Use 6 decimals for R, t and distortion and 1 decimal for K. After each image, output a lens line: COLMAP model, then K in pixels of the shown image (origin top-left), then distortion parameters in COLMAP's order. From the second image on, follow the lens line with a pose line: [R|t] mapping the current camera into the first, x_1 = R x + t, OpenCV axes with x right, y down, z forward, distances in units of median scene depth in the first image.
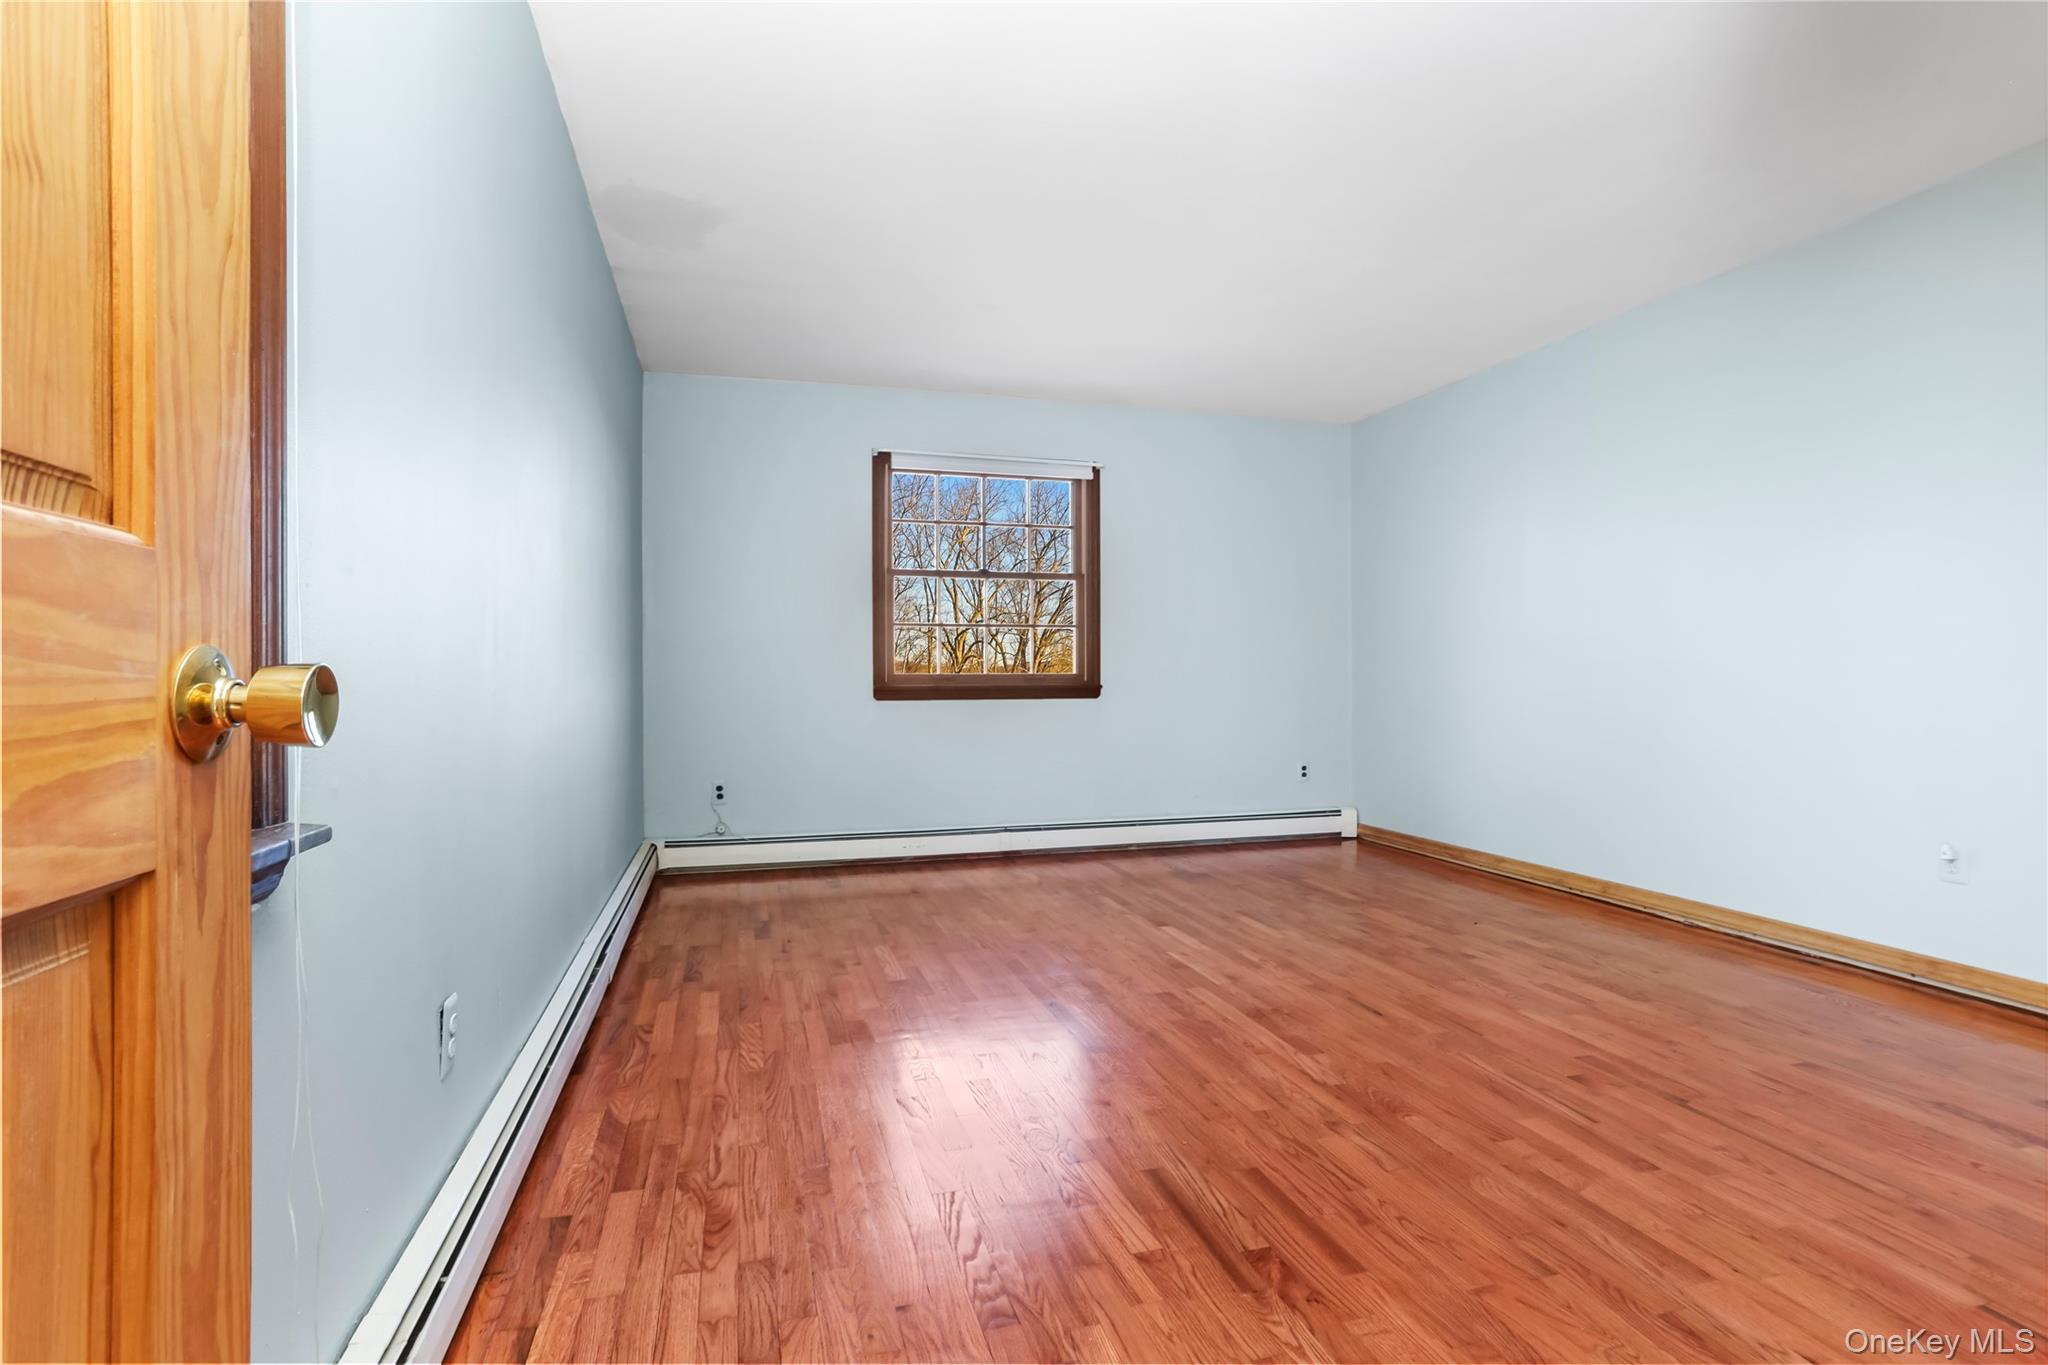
lens RADIAL K [[988.1, 0, 1024.0], [0, 988.1, 682.5], [0, 0, 1]] dist [-0.045646, 0.032718]
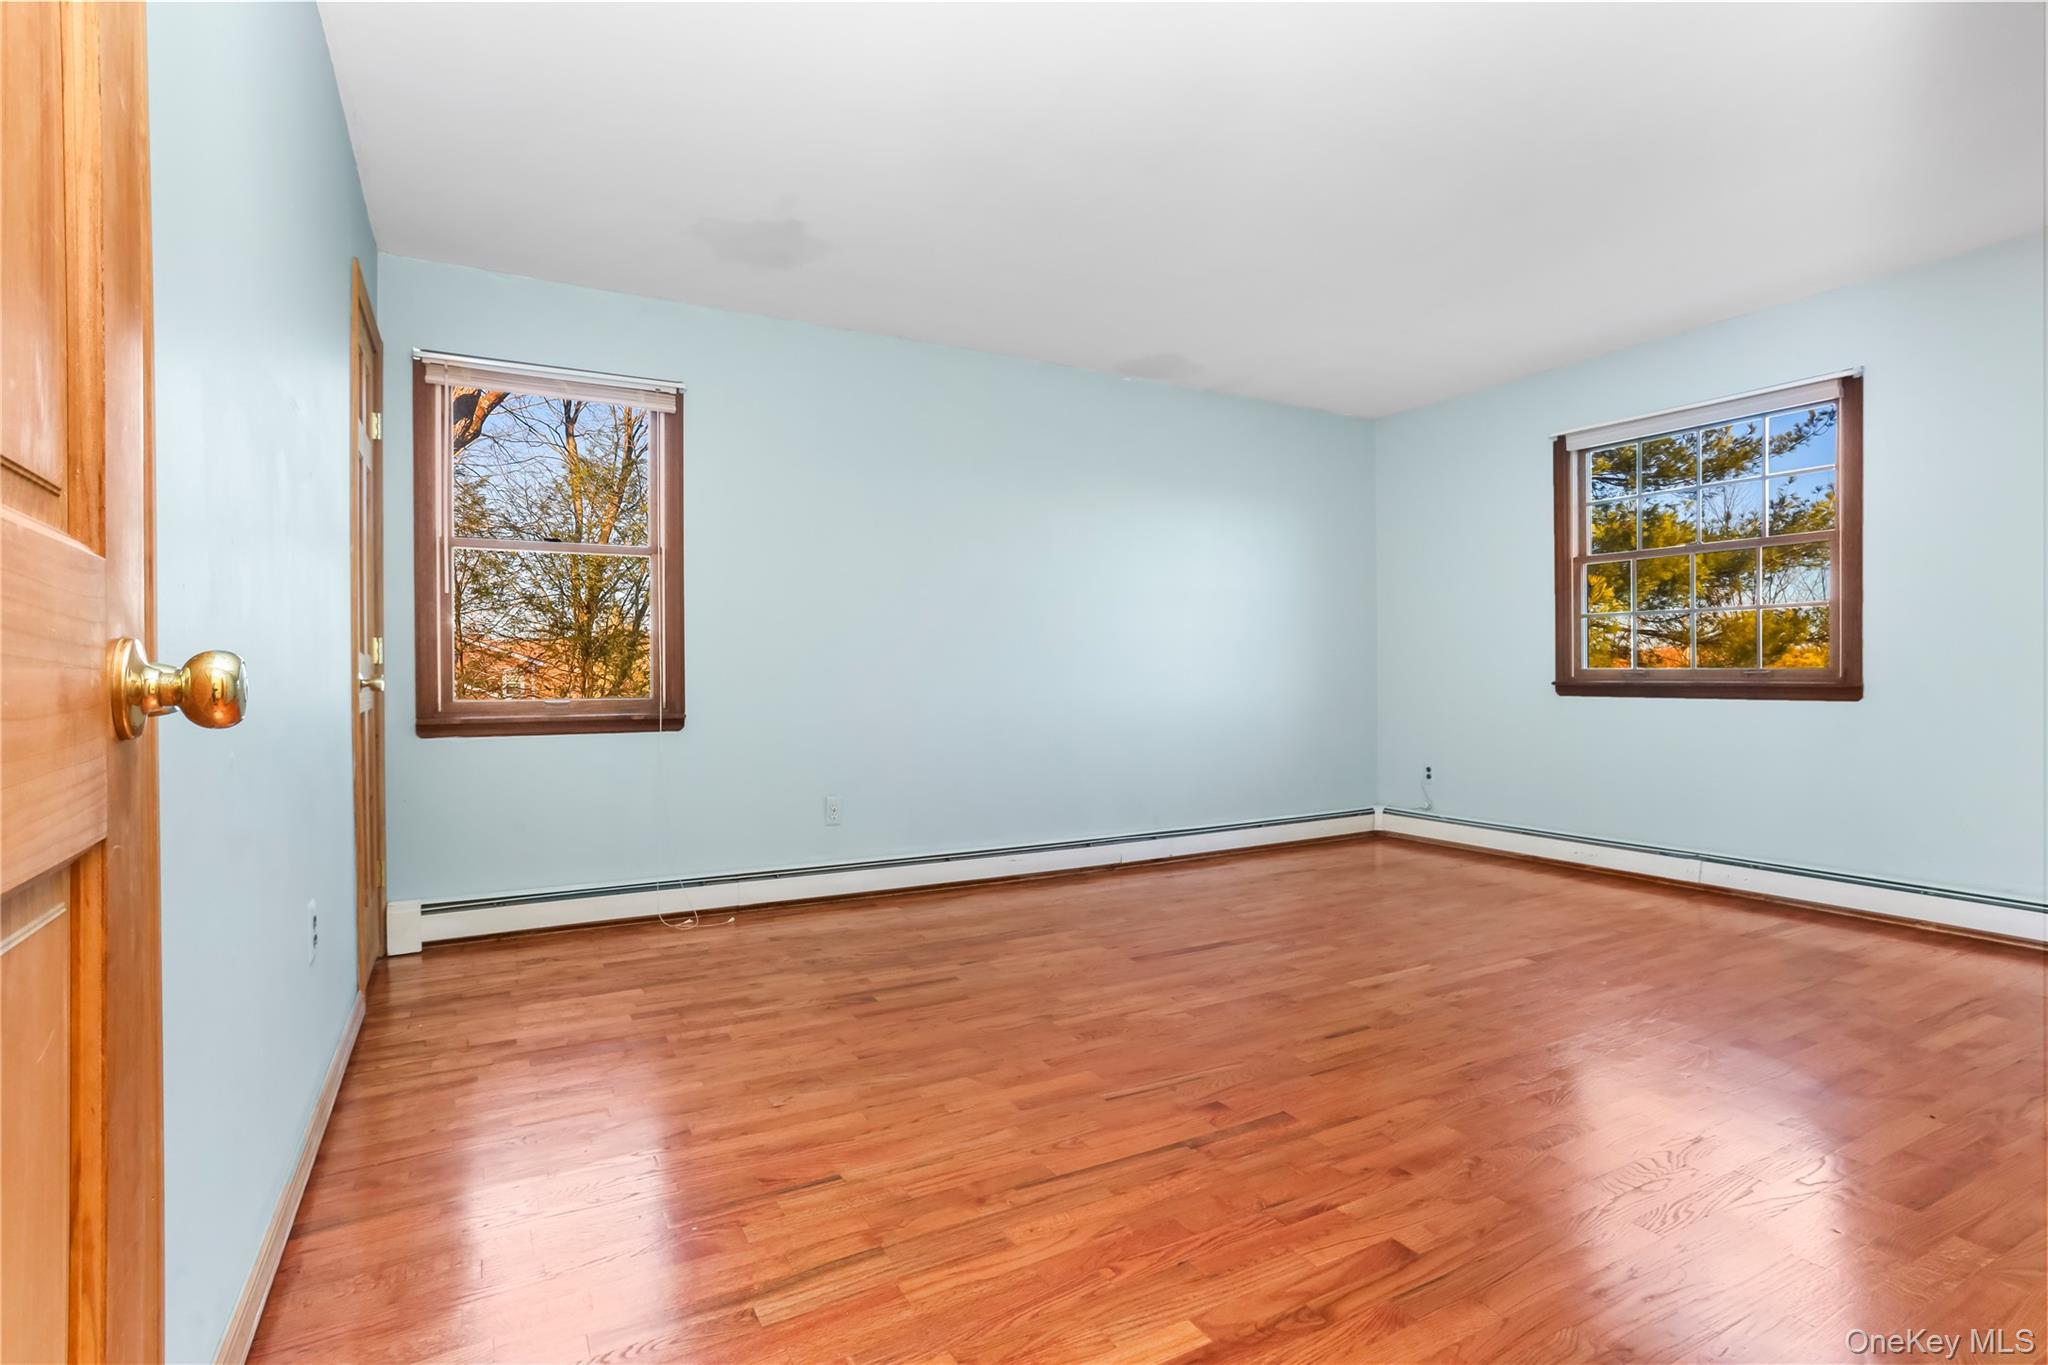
lens RADIAL K [[988.1, 0, 1024.0], [0, 988.1, 682.5], [0, 0, 1]] dist [-0.045646, 0.032718]
pose [[0.223616, 0.010283, -0.974623, 1.352129], [-0.000348, 0.999945, 0.010471, -0.008996], [0.974677, -0.002003, 0.223607, 0.572608]]
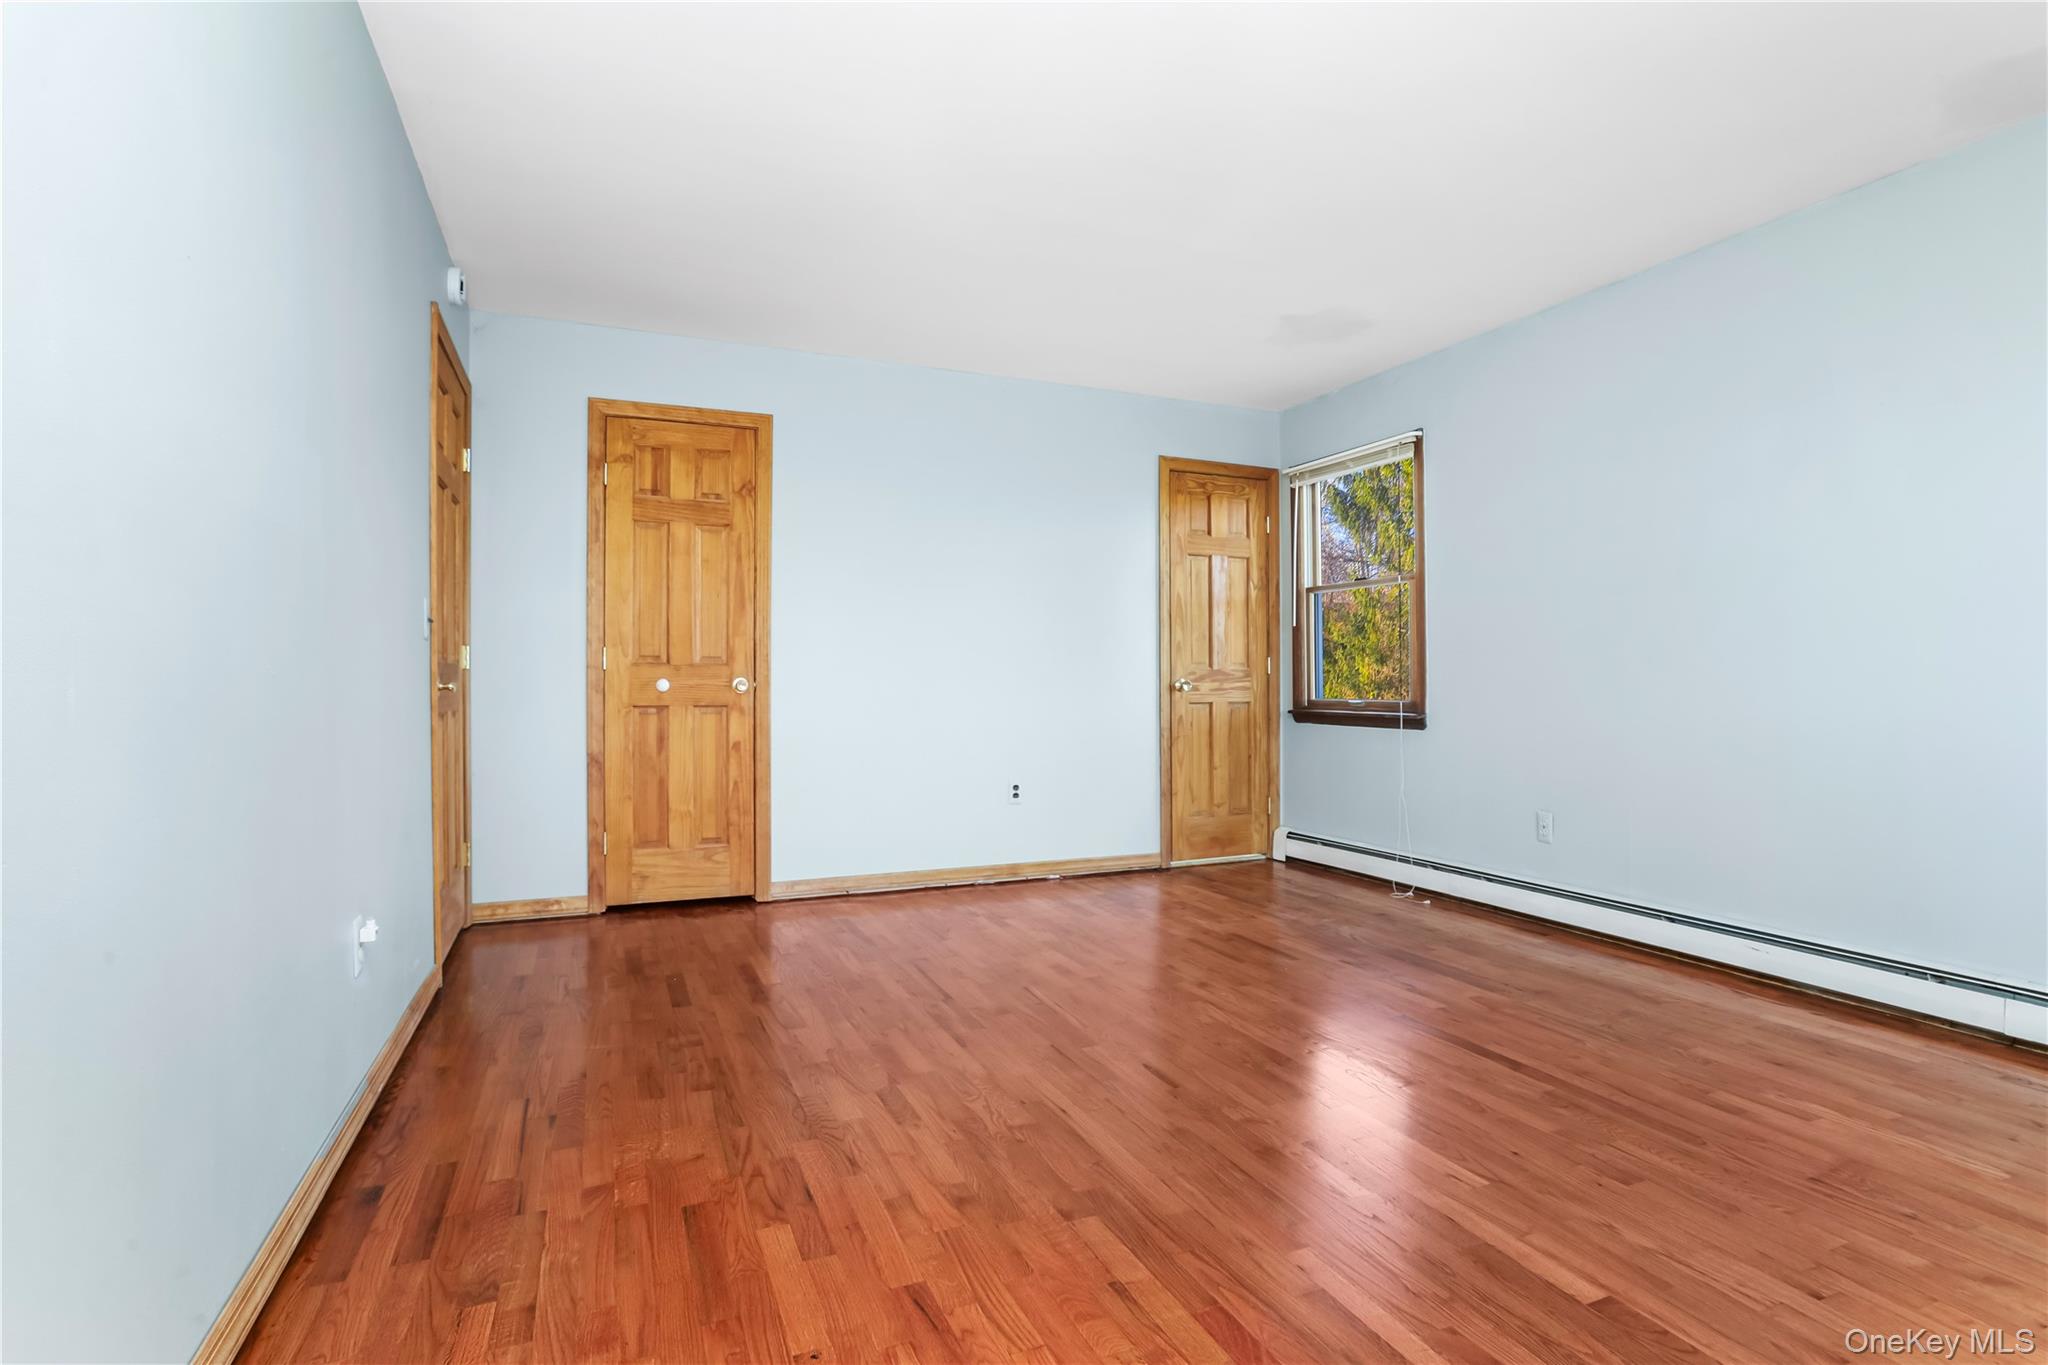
lens RADIAL K [[988.1, 0, 1024.0], [0, 988.1, 682.5], [0, 0, 1]] dist [-0.045646, 0.032718]
pose [[-0.991648, 0.003554, -0.128925, 0.658339], [0.003029, 0.999986, 0.004268, -0.012781], [0.128938, 0.003842, -0.991645, 2.096530]]
